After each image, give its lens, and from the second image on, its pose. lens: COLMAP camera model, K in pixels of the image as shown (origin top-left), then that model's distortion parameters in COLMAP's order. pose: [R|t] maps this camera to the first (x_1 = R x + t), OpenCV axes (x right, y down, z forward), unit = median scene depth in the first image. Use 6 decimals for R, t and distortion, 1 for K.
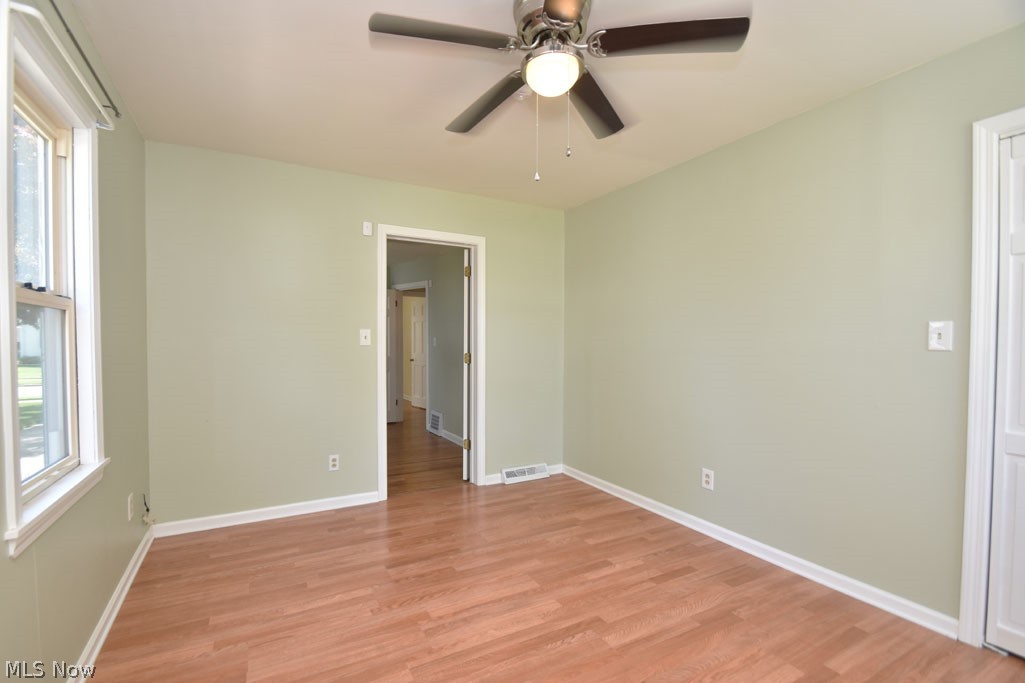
lens RADIAL K [[456.6, 0, 512.5], [0, 456.6, 341.5], [0, 0, 1]] dist [-0.002802, -0.001017]
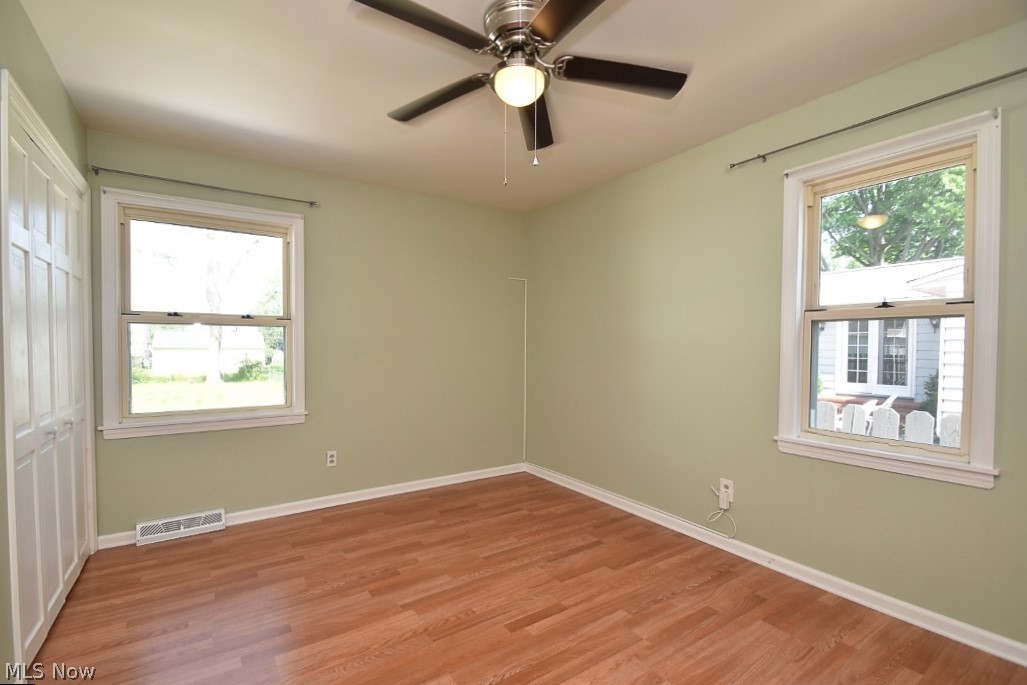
lens RADIAL K [[453.8, 0, 509.4], [0, 453.8, 362.0], [0, 0, 1]] dist [0.000868, 0.000125]
pose [[-0.996486, -0.003450, -0.083694, 0.181136], [-0.007495, 0.998816, 0.048066, -0.001879], [0.083429, 0.048524, -0.995332, 1.925691]]
